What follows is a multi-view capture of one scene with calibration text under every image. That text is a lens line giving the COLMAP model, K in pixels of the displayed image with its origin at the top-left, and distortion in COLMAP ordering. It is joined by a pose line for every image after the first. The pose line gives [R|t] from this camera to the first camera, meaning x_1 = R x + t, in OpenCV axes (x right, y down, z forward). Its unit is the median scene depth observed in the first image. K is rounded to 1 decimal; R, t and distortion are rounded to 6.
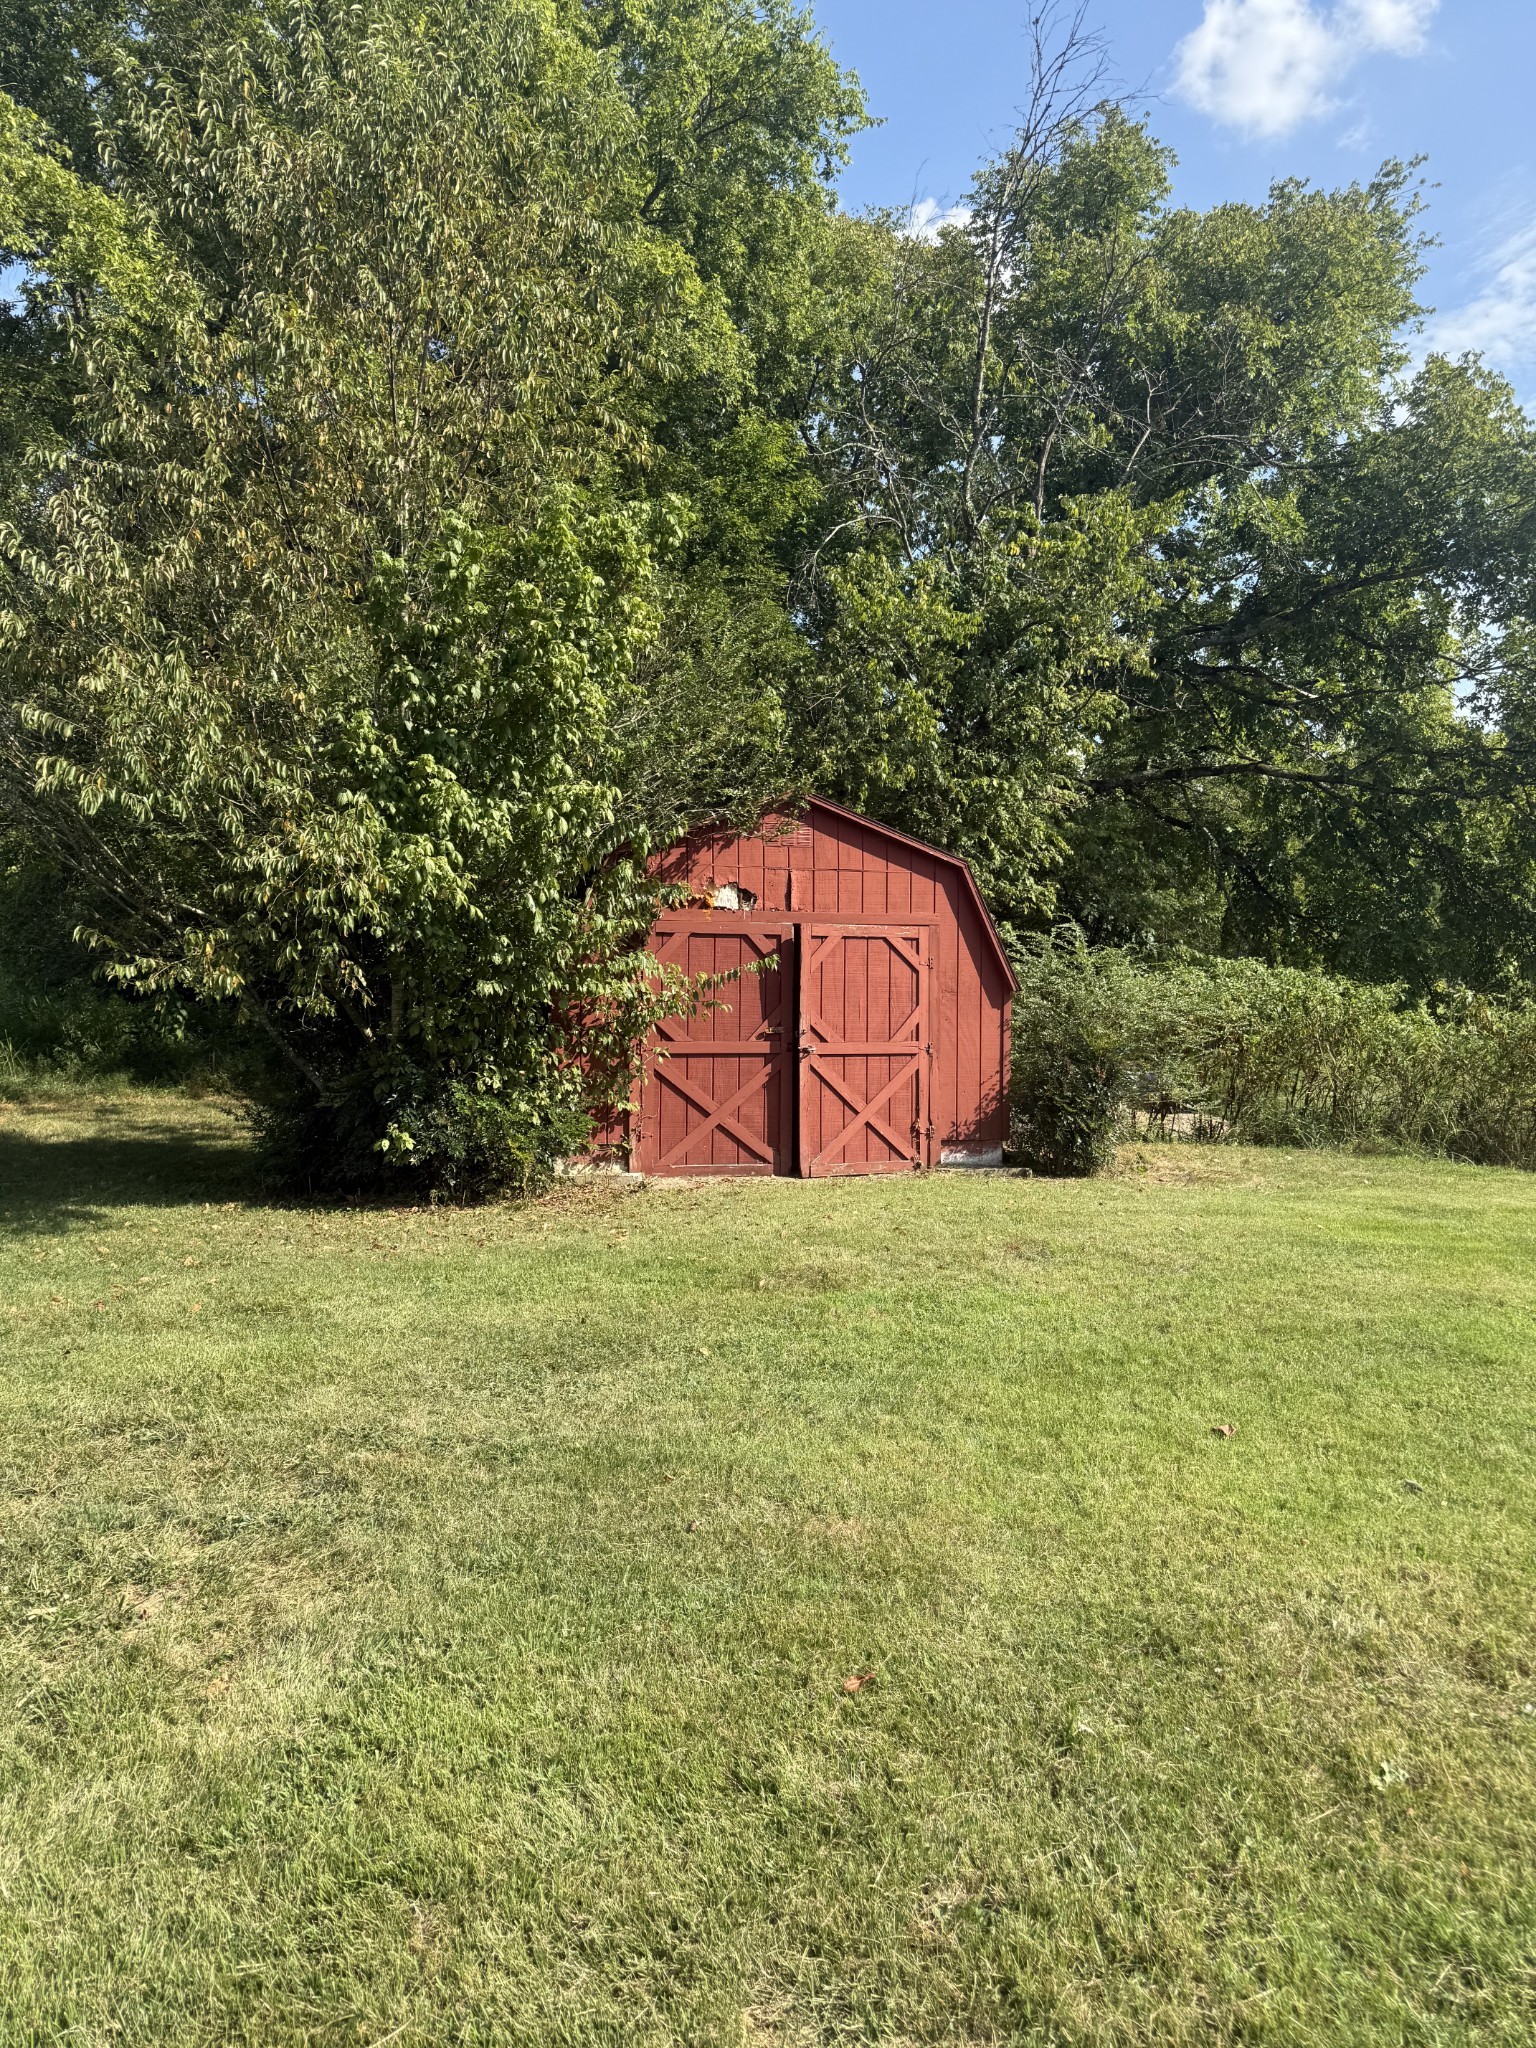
lens RADIAL K [[1460.3, 0, 768.0], [0, 1460.3, 1024.0], [0, 0, 1]] dist [0.029371, -0.001774]
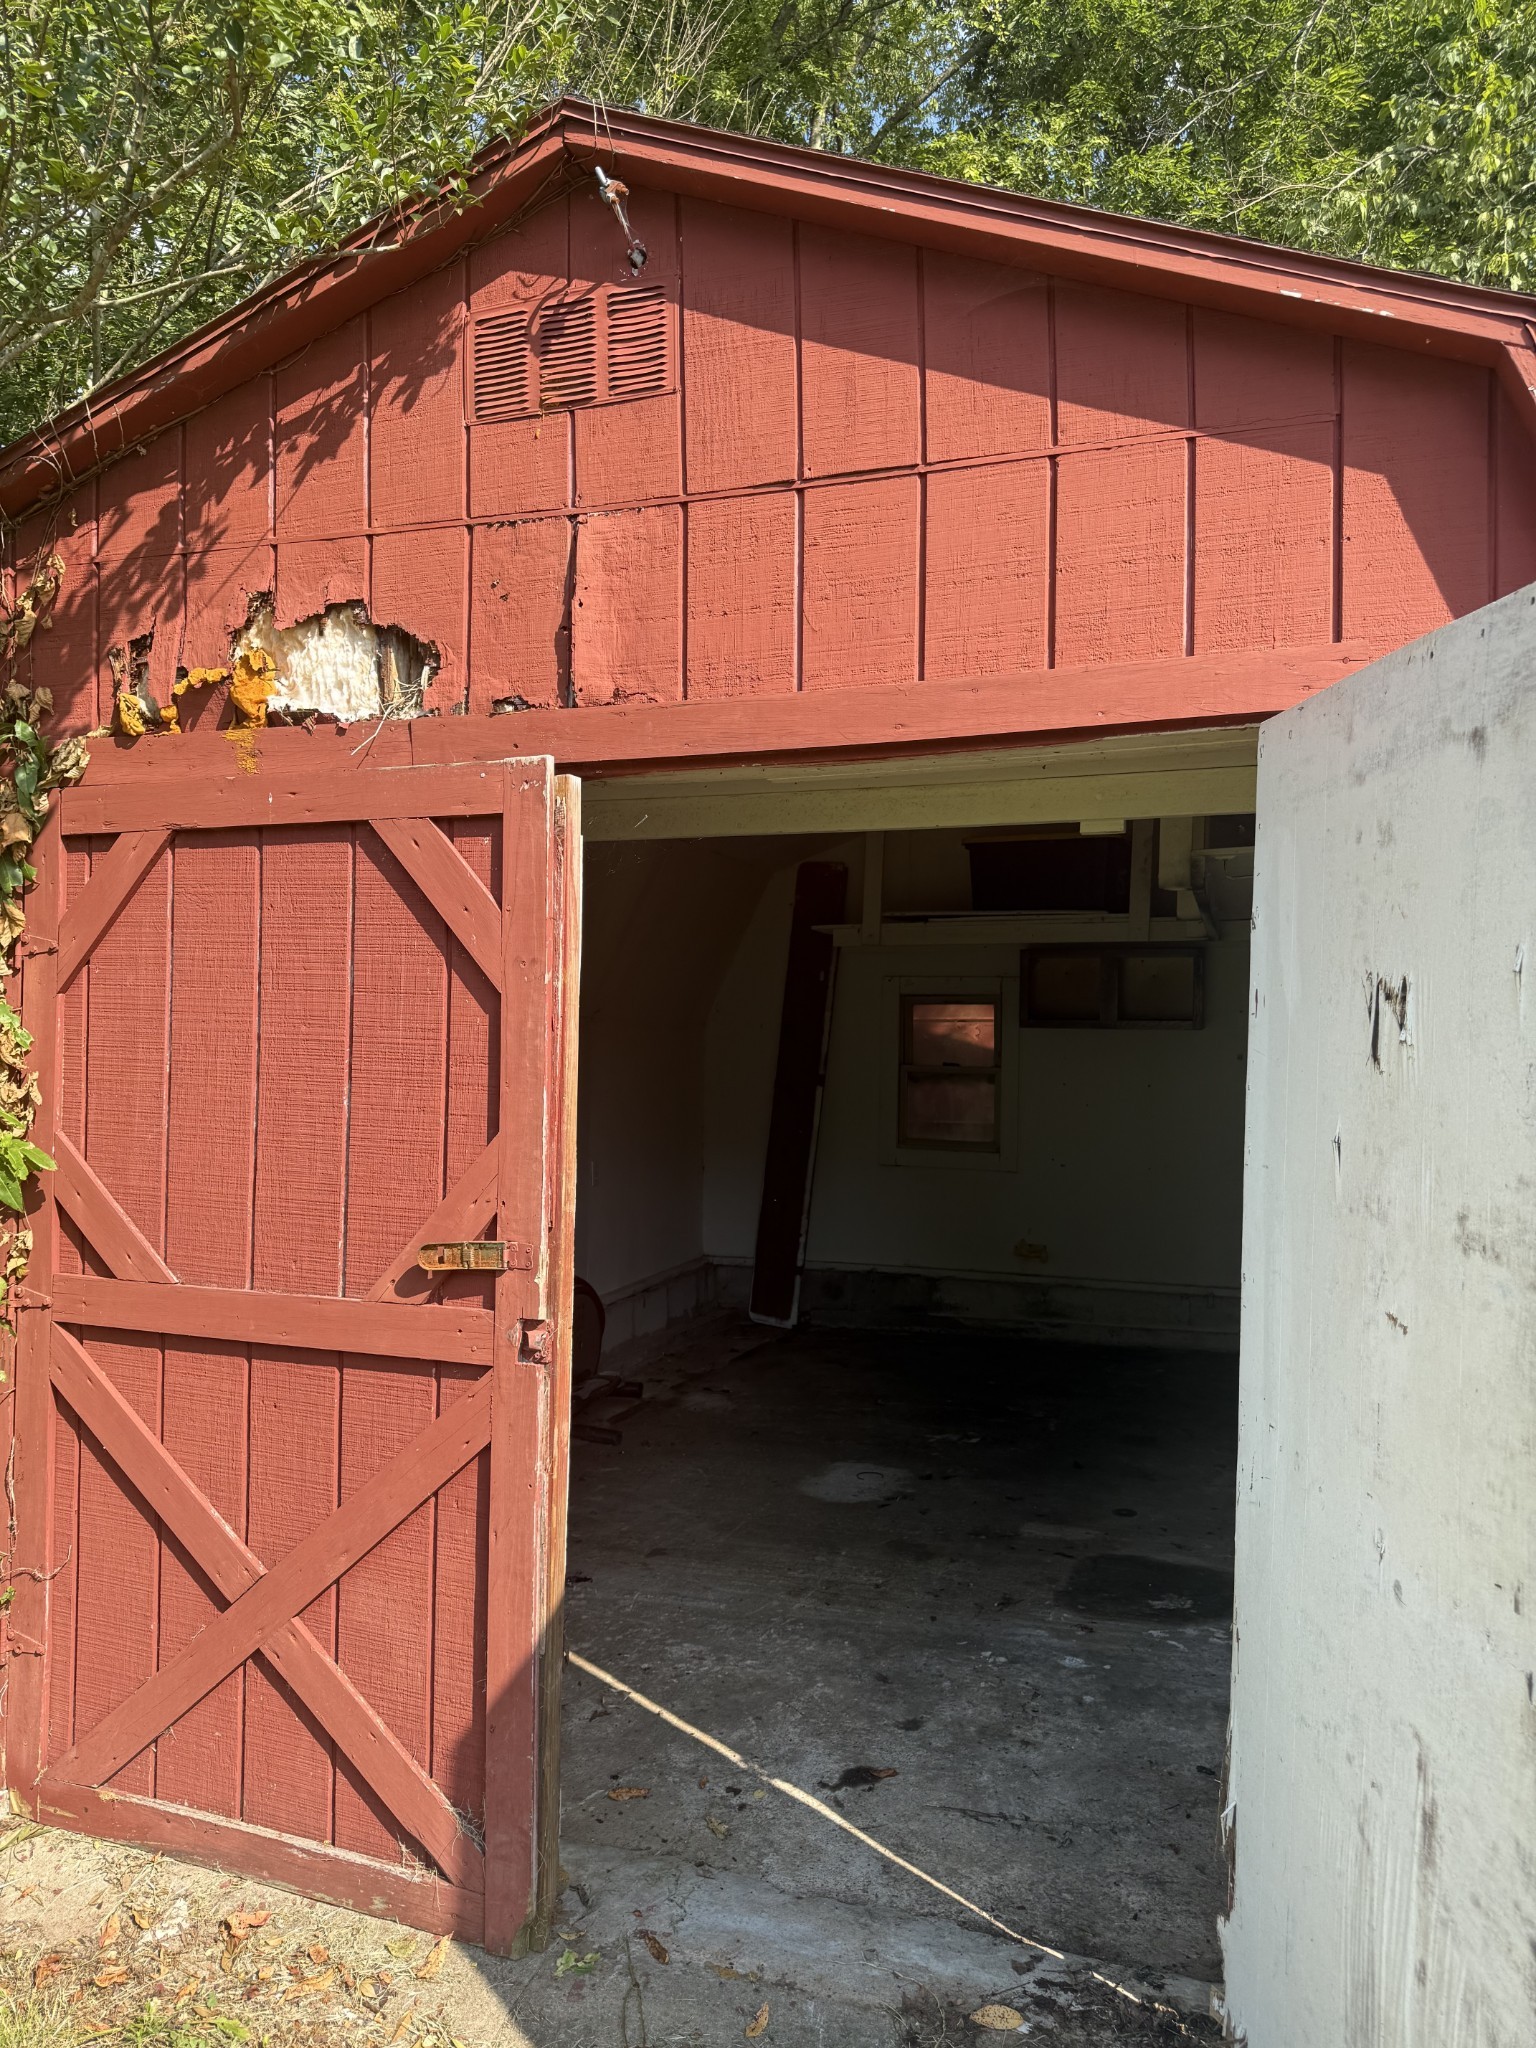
lens RADIAL K [[1460.3, 0, 768.0], [0, 1460.3, 1024.0], [0, 0, 1]] dist [0.029371, -0.001774]
pose [[0.844341, 0.002368, -0.535801, 0.158443], [-0.003295, 0.999994, -0.000772, -0.030480], [0.535796, 0.002417, 0.844344, 0.847553]]
